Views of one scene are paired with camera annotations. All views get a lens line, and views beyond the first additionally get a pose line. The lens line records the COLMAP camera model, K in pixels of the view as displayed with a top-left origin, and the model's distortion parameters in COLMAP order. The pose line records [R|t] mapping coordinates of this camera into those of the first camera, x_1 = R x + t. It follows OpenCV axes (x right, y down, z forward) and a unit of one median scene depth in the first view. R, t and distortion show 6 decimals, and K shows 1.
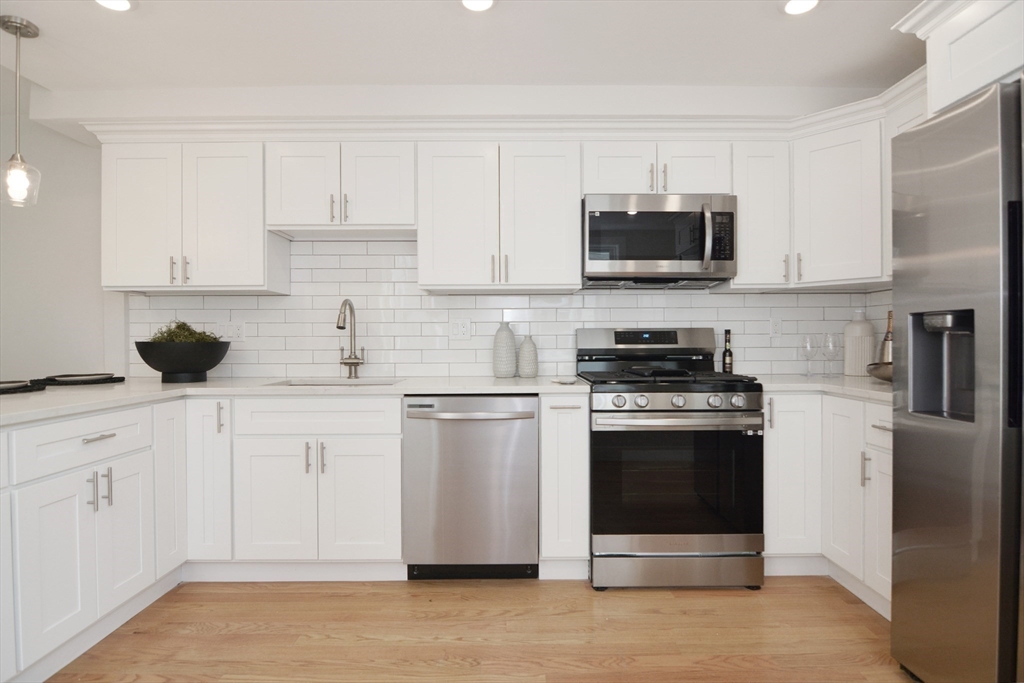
lens RADIAL K [[502.9, 0, 517.6], [0, 502.9, 347.0], [0, 0, 1]] dist [-0.006839, -0.003384]
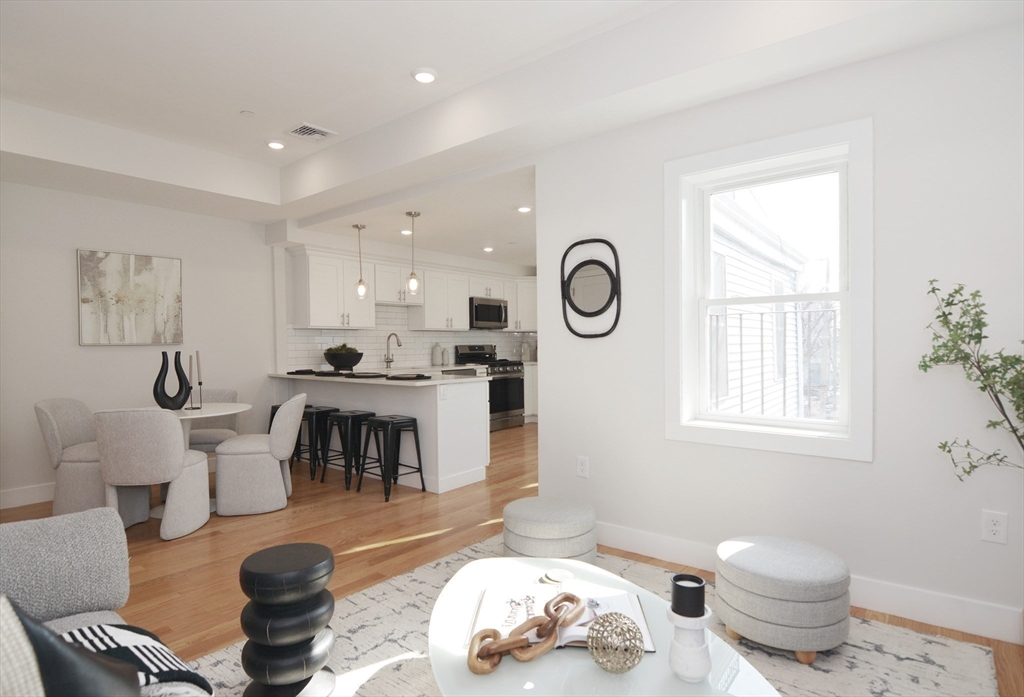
lens RADIAL K [[542.2, 0, 508.4], [0, 542.2, 351.9], [0, 0, 1]] dist [-0.018622, 0.000866]
pose [[0.632280, -0.013708, 0.774619, -2.020385], [0.017014, 0.999848, 0.003806, -0.010537], [-0.774553, 0.010773, 0.632417, -1.015581]]
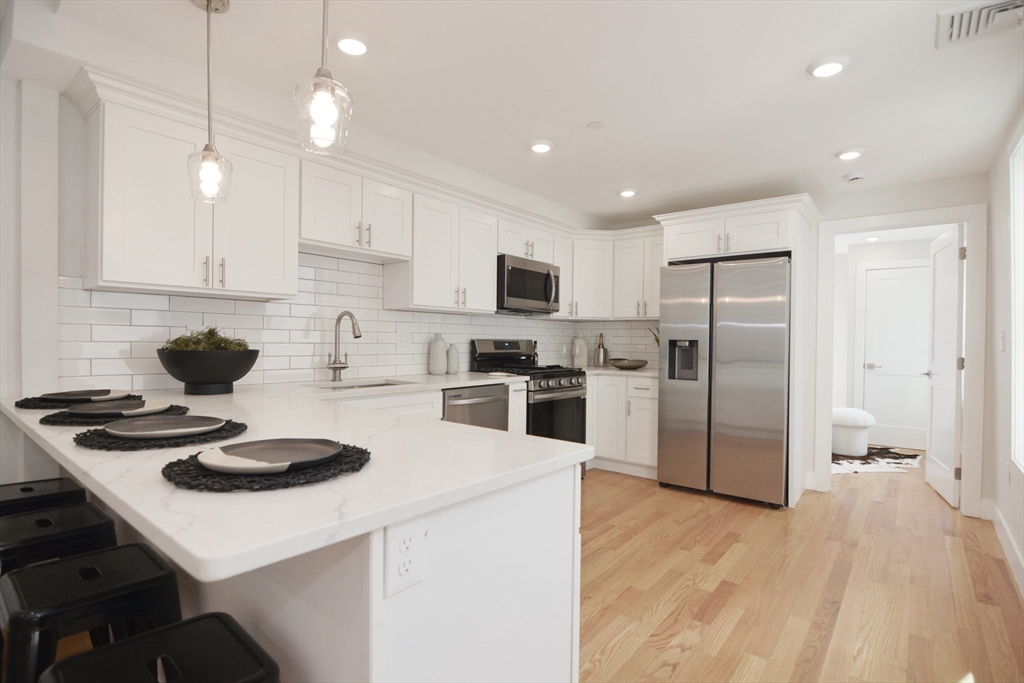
lens RADIAL K [[502.9, 0, 516.5], [0, 502.9, 343.8], [0, 0, 1]] dist [-0.006839, -0.003384]
pose [[0.638845, 0.007397, 0.769300, -1.018171], [-0.005123, 0.999973, -0.005360, -0.017806], [-0.769318, -0.000517, 0.638866, -0.023698]]
